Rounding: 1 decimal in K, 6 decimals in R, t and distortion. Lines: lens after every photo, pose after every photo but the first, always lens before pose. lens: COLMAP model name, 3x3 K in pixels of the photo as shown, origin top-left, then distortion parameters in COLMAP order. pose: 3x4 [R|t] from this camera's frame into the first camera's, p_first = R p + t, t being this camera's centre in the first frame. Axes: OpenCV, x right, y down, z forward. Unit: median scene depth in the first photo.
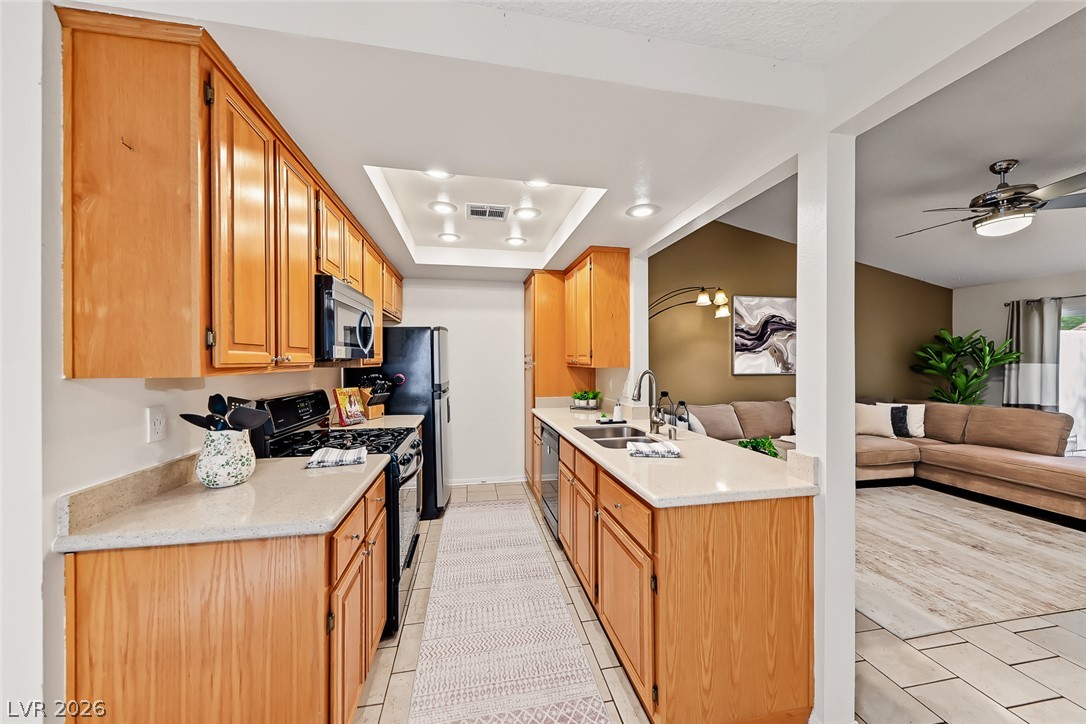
lens RADIAL K [[378.7, 0, 542.2], [0, 378.7, 362.3], [0, 0, 1]] dist [0.000435, 0.001132]
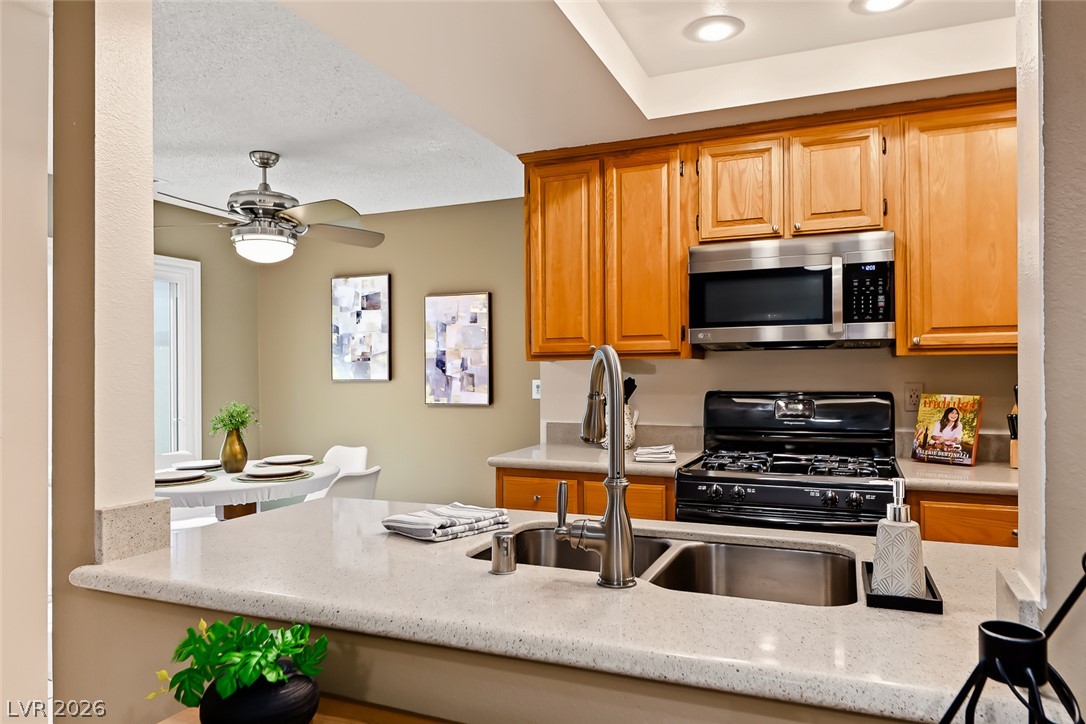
lens RADIAL K [[717.3, 0, 539.1], [0, 717.3, 373.0], [0, 0, 1]] dist [0.025307, -0.023010]
pose [[-0.542511, 0.004068, -0.840039, 0.494325], [0.002243, 0.999992, 0.003394, 0.024118], [0.840045, -0.000043, -0.542516, 0.797478]]
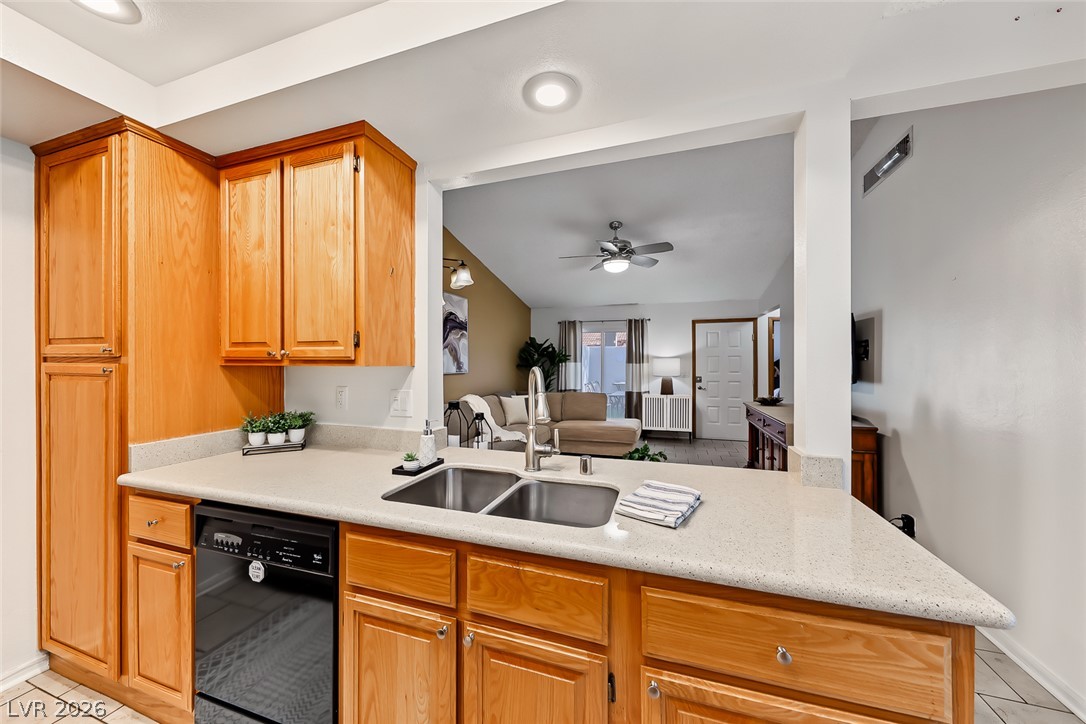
lens RADIAL K [[378.7, 0, 542.3], [0, 378.7, 359.6], [0, 0, 1]] dist [0.000435, 0.001132]
pose [[0.490399, 0.006251, 0.871476, -0.154736], [0.006488, 0.999920, -0.010823, 0.010942], [-0.871474, 0.010961, 0.490319, 0.449955]]
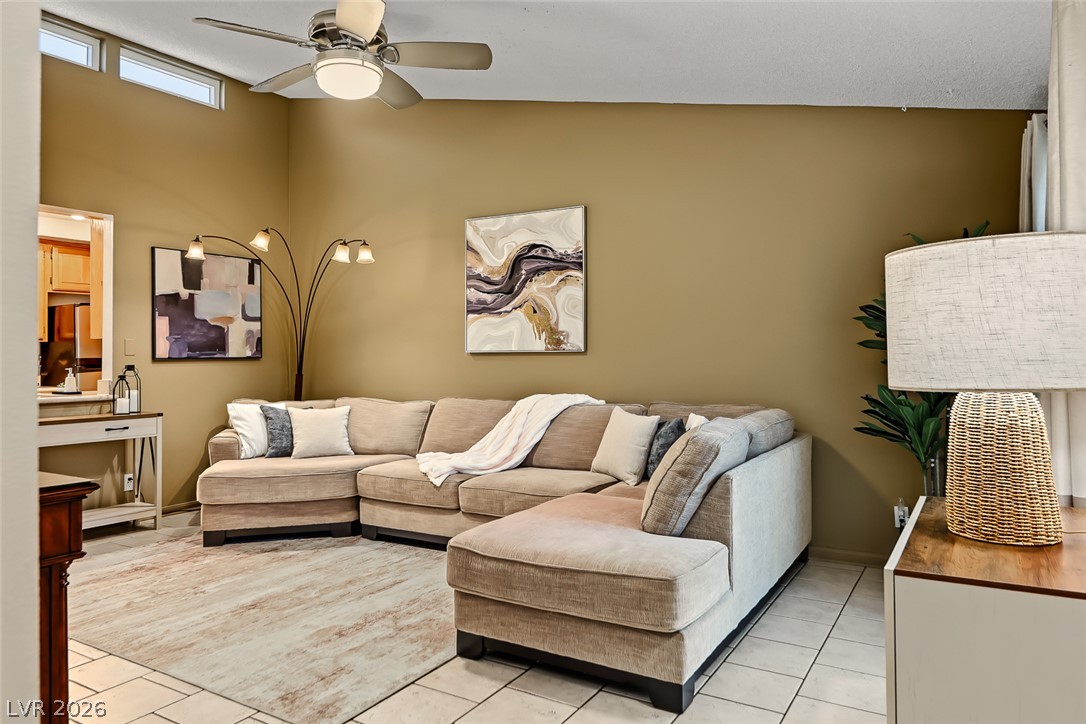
lens RADIAL K [[717.3, 0, 547.1], [0, 717.3, 349.8], [0, 0, 1]] dist [0.025307, -0.023010]
pose [[0.757084, -0.009731, -0.653245, 1.791622], [0.003241, 0.999933, -0.011139, 0.054328], [0.653309, 0.006316, 0.757065, 0.311230]]
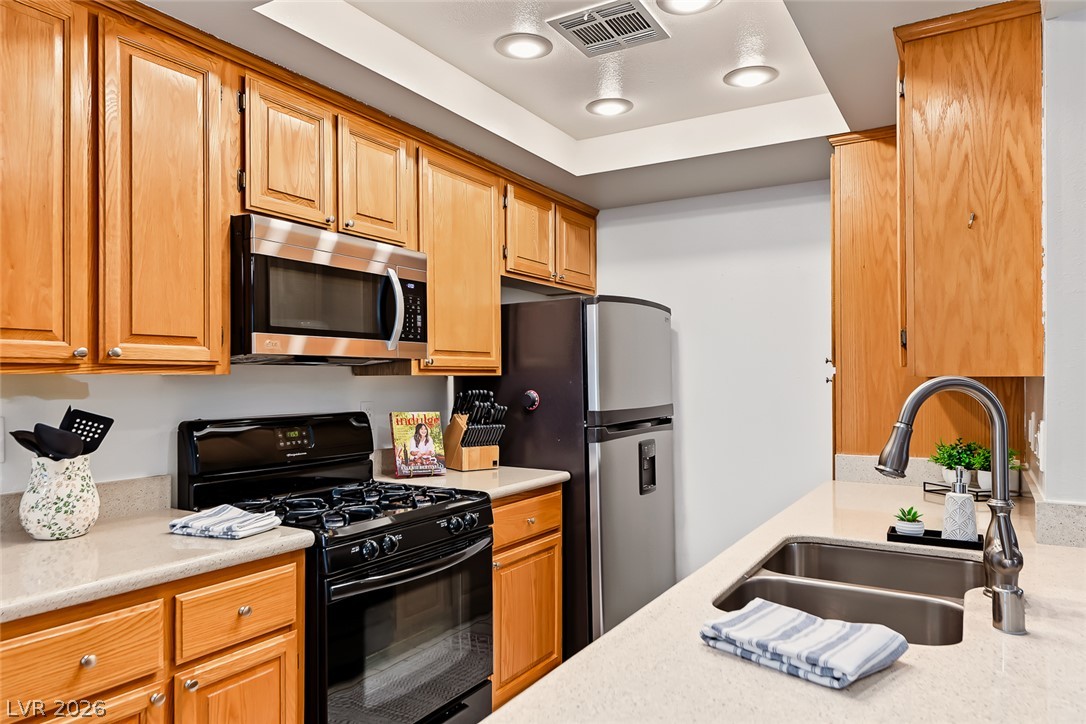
lens RADIAL K [[717.3, 0, 543.9], [0, 717.3, 372.8], [0, 0, 1]] dist [0.025307, -0.023010]
pose [[0.747307, -0.007516, -0.664436, 0.267263], [-0.000057, 0.999935, -0.011375, 0.015441], [0.664478, 0.008538, 0.747259, 0.233791]]
